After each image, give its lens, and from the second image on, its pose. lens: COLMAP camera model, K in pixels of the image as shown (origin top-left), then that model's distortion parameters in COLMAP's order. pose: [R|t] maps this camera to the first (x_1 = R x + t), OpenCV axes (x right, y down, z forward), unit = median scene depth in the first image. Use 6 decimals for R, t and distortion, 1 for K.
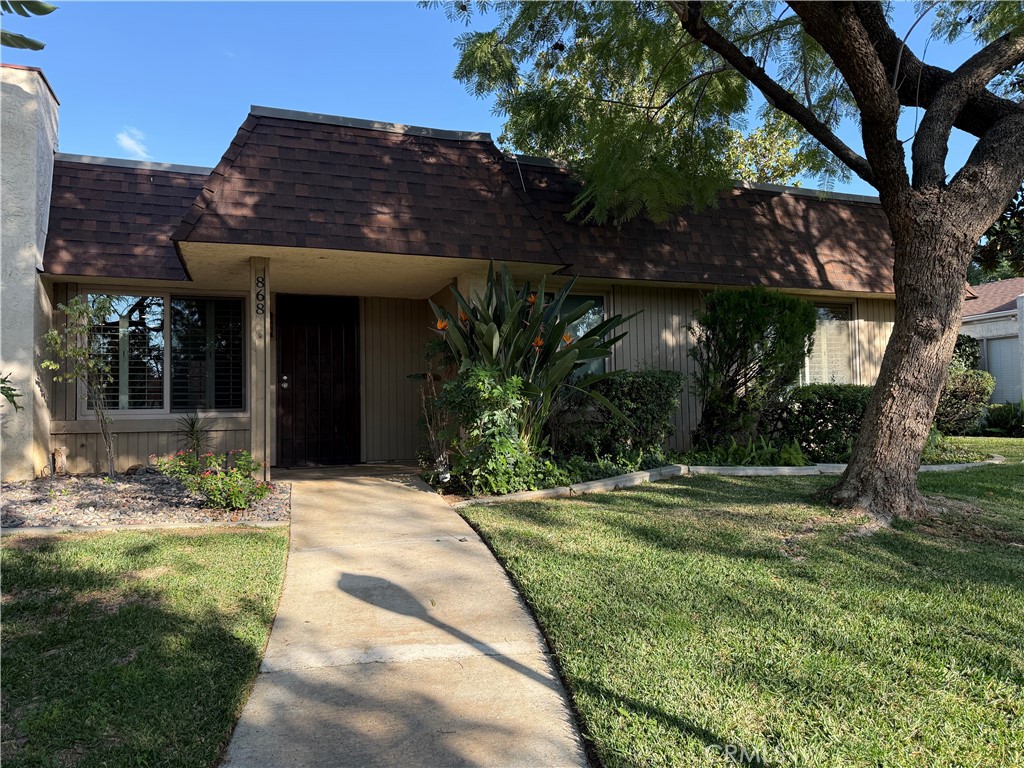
lens RADIAL K [[717.4, 0, 512.7], [0, 717.4, 384.1], [0, 0, 1]] dist [0.008233, -0.007900]
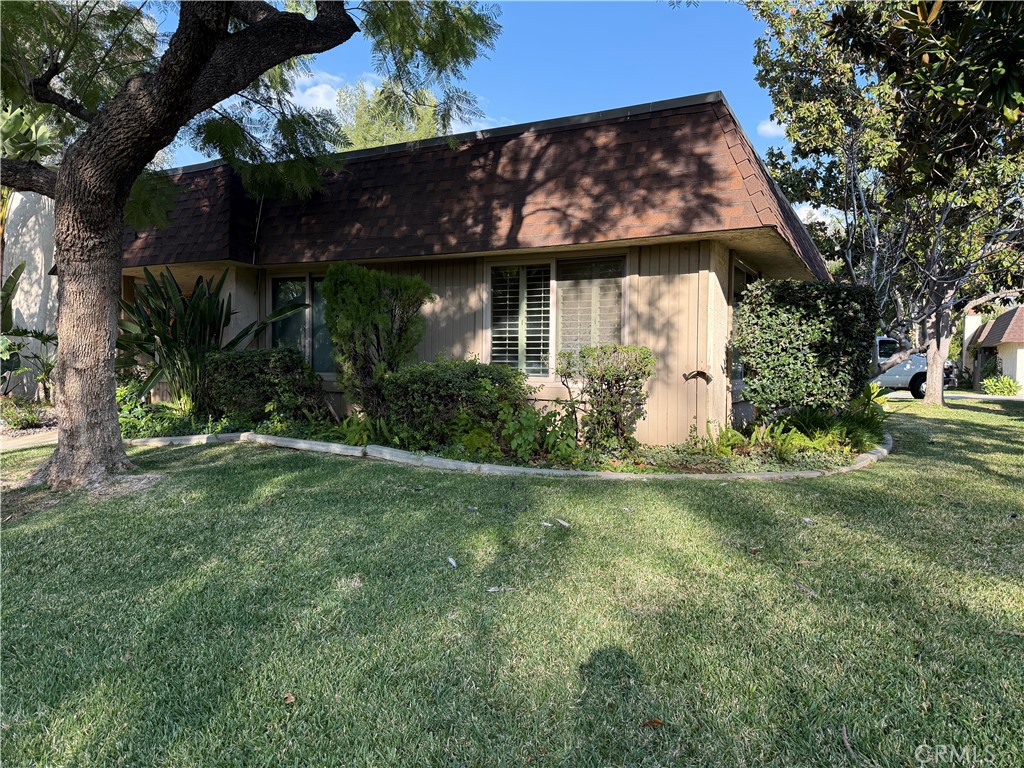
lens RADIAL K [[717.4, 0, 512.4], [0, 717.4, 385.1], [0, 0, 1]] dist [0.008233, -0.007900]
pose [[0.671343, 0.048097, -0.739585, 0.412522], [0.011903, 0.997064, 0.075646, -0.013667], [0.741051, -0.059588, 0.668799, 0.165050]]
